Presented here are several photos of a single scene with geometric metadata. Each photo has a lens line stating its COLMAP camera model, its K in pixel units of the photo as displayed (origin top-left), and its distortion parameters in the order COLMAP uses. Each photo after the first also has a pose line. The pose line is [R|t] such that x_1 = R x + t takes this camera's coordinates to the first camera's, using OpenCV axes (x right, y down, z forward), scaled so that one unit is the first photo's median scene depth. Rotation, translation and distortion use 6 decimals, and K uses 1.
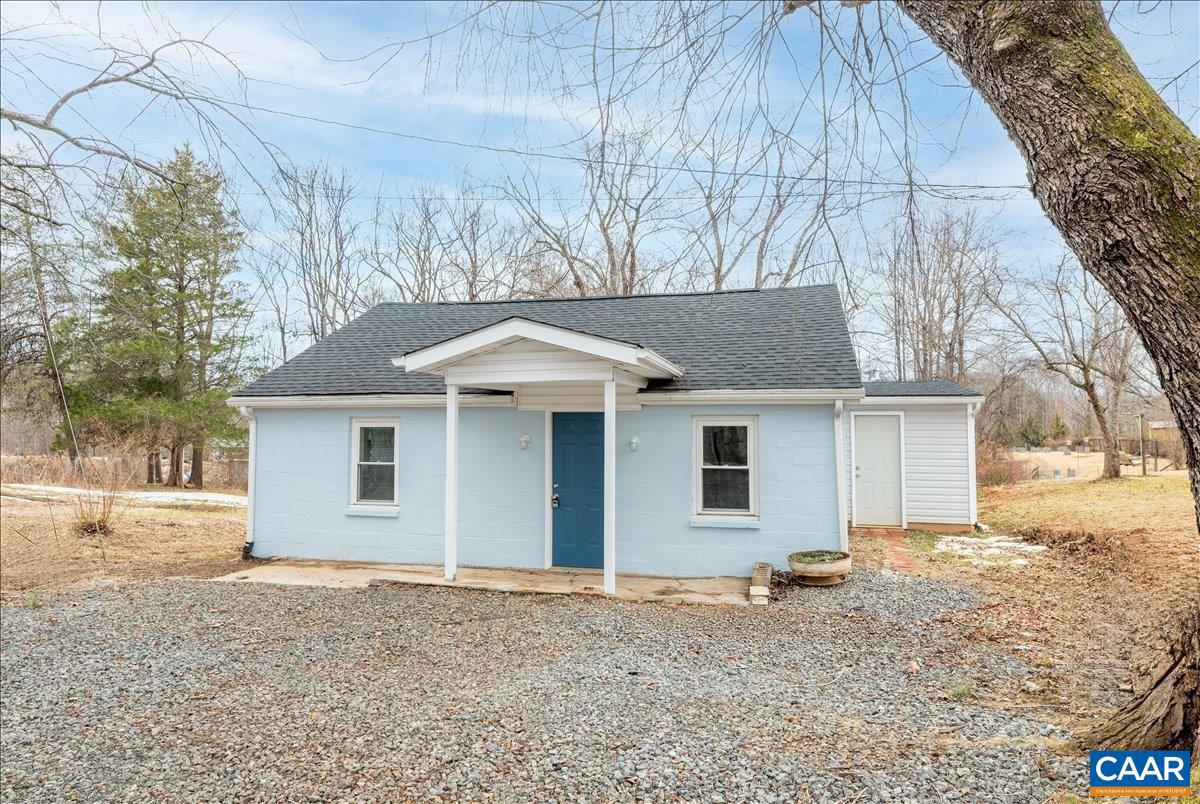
lens RADIAL K [[518.8, 0, 629.3], [0, 518.8, 406.8], [0, 0, 1]] dist [-0.002091, -0.000305]
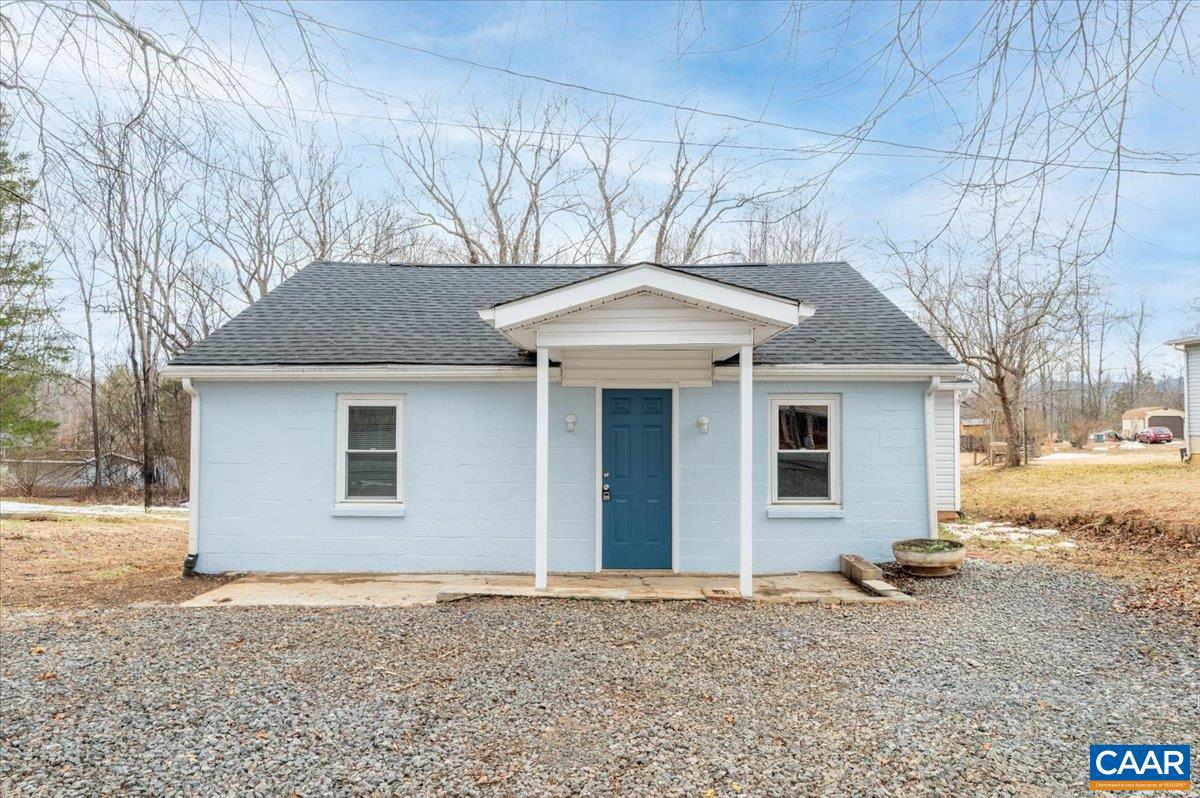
lens RADIAL K [[548.3, 0, 602.0], [0, 548.3, 410.1], [0, 0, 1]] dist [-0.002693, -0.000494]
pose [[0.986815, 0.005395, 0.161762, -0.314712], [-0.008425, 0.999802, 0.018051, 0.031052], [-0.161633, -0.019176, 0.986665, 0.119537]]
